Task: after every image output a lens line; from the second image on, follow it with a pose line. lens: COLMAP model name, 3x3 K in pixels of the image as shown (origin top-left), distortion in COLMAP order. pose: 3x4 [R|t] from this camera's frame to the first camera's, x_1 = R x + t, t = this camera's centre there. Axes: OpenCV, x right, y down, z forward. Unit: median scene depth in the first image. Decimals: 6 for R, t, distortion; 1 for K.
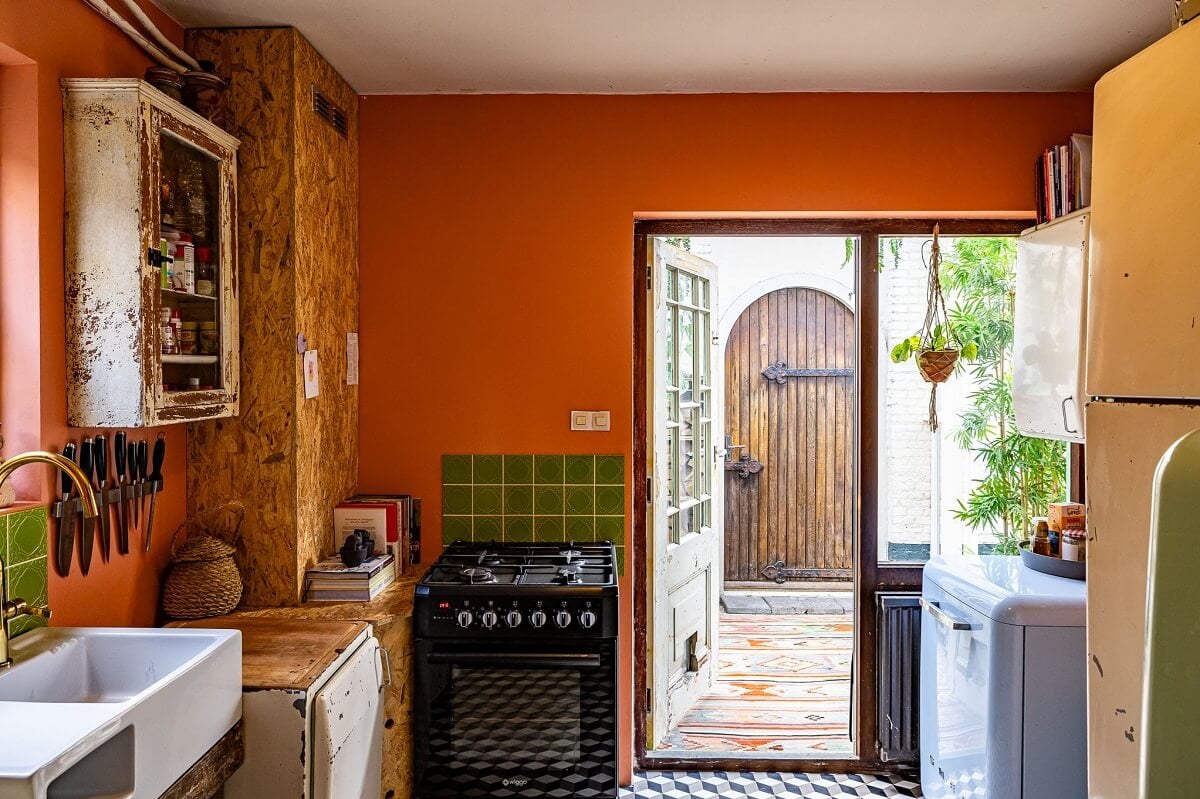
lens RADIAL K [[770.2, 0, 597.9], [0, 770.2, 385.8], [0, 0, 1]] dist [-0.000180, -0.000227]
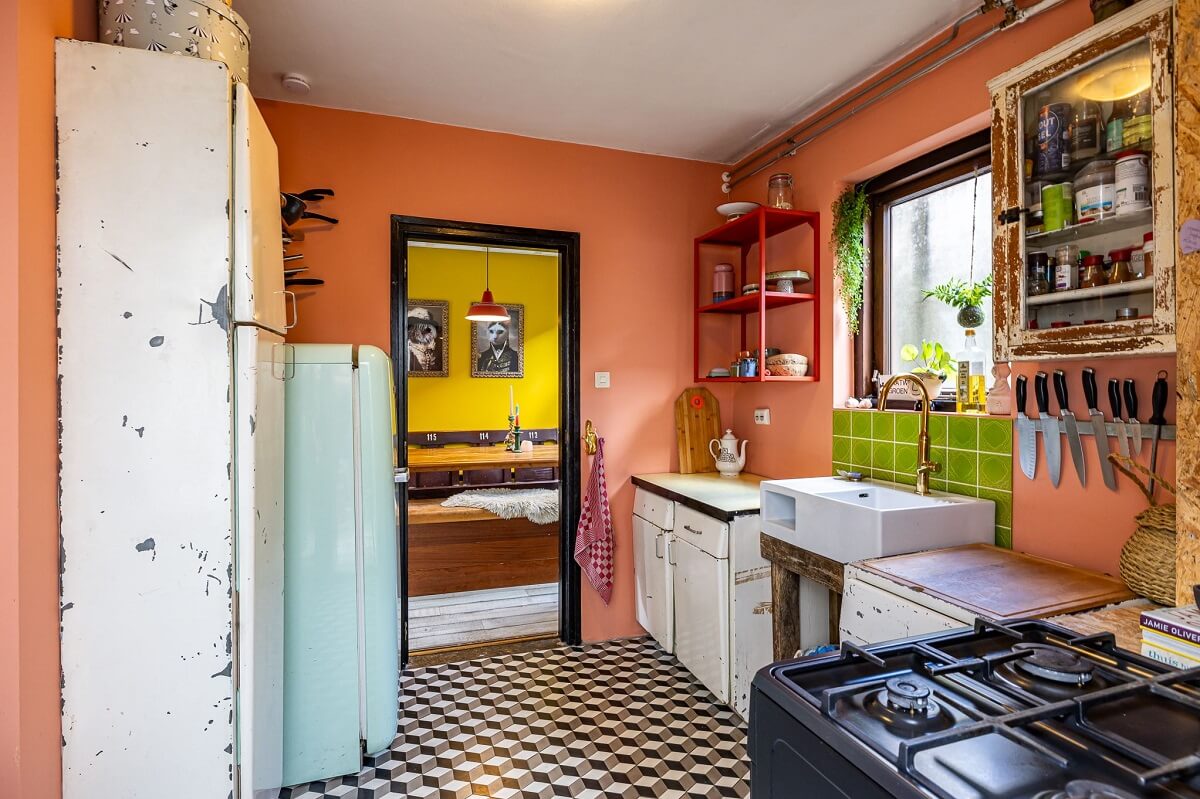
lens RADIAL K [[581.9, 0, 590.2], [0, 581.9, 387.0], [0, 0, 1]] dist [-0.000096, -0.000021]
pose [[-0.938636, 0.000449, -0.344909, 0.325066], [-0.003153, 0.999946, 0.009885, 0.085817], [0.344895, 0.010366, -0.938584, 1.623398]]
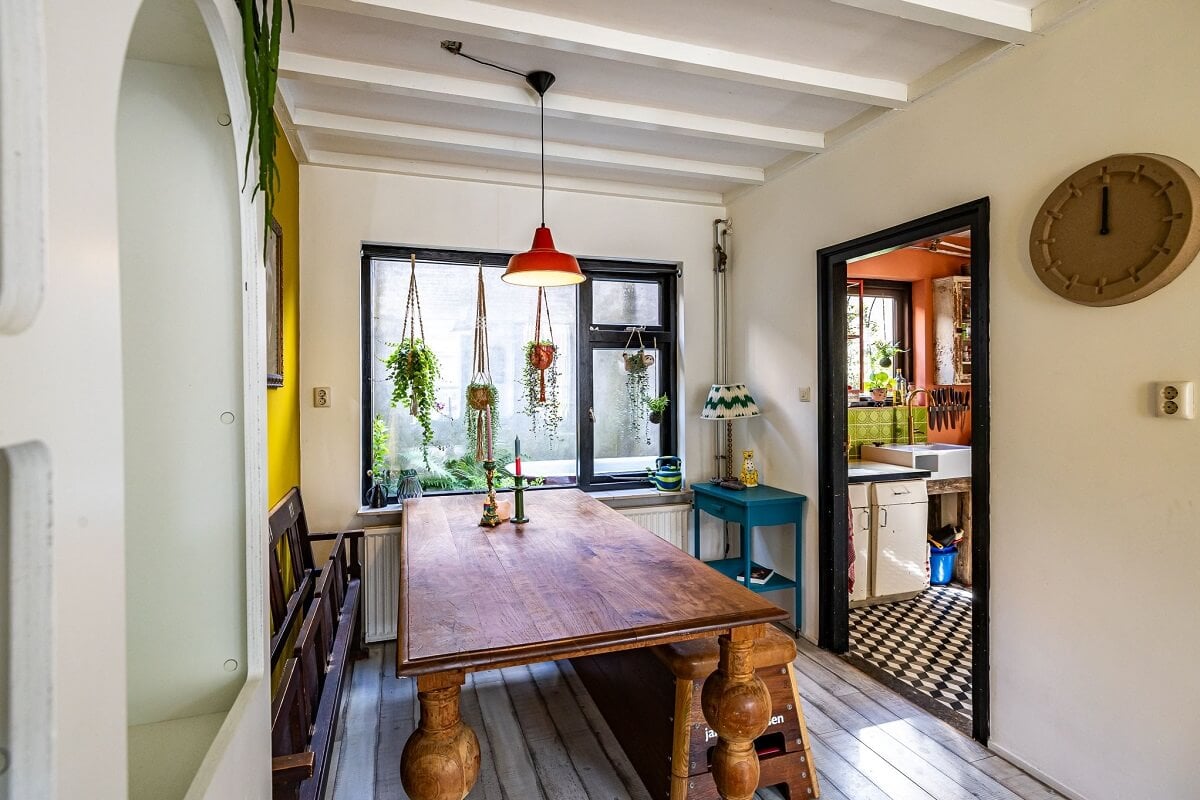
lens RADIAL K [[581.9, 0, 590.2], [0, 581.9, 387.5], [0, 0, 1]] dist [-0.000096, -0.000021]
pose [[0.328587, -0.000609, -0.944474, 1.163224], [-0.002152, 0.999997, -0.001394, 0.070152], [0.944471, 0.002490, 0.328584, -1.187949]]
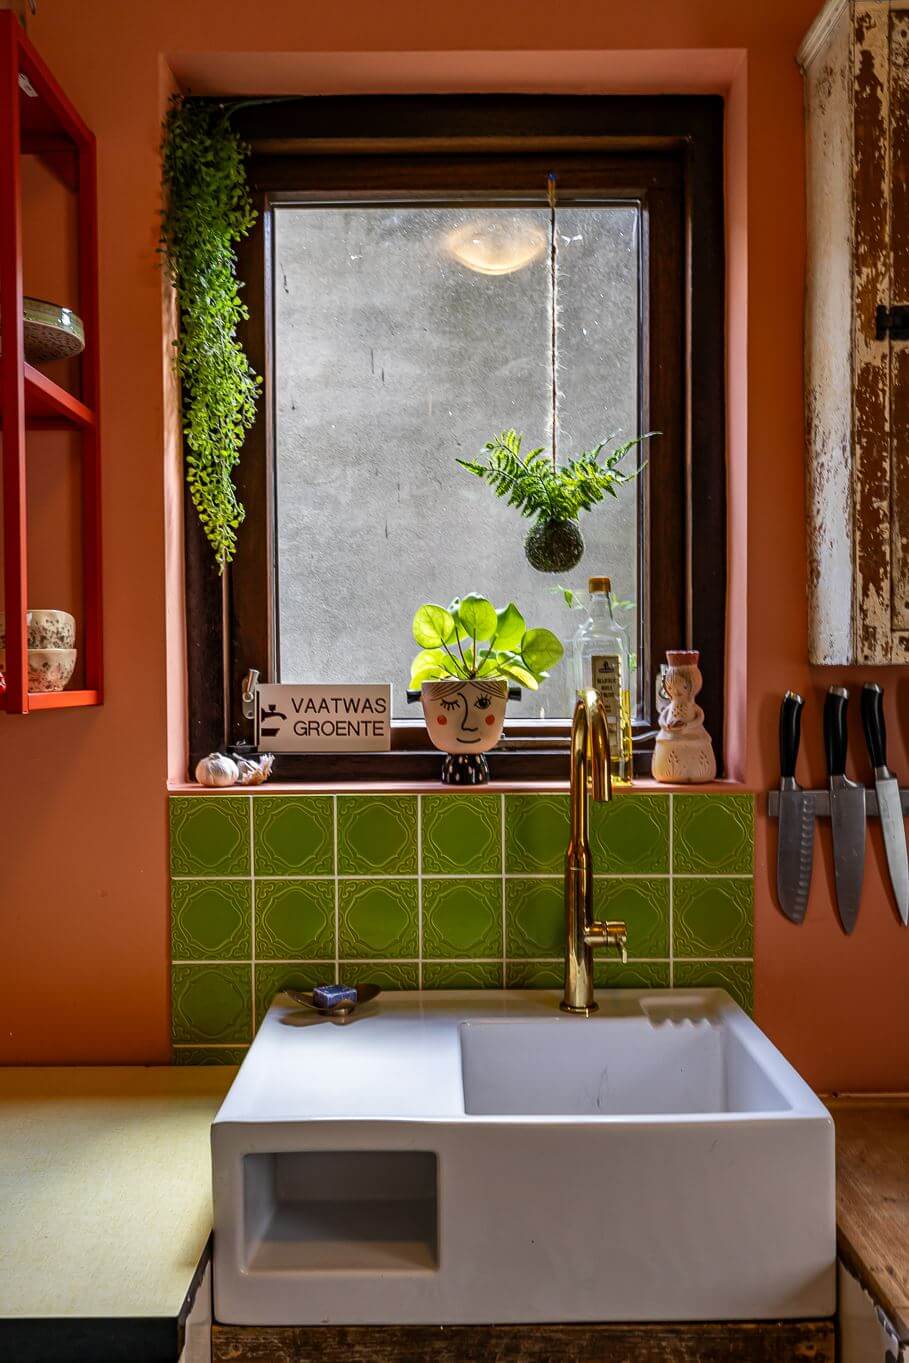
lens RADIAL K [[1202.1, 0, 453.3], [0, 1202.1, 703.9], [0, 0, 1]] dist [0.003723, 0.008091]
pose [[0.022454, 0.031135, -0.999263, 0.198833], [-0.002404, 0.999514, 0.031089, 0.055183], [0.999745, 0.001704, 0.022518, 0.705079]]
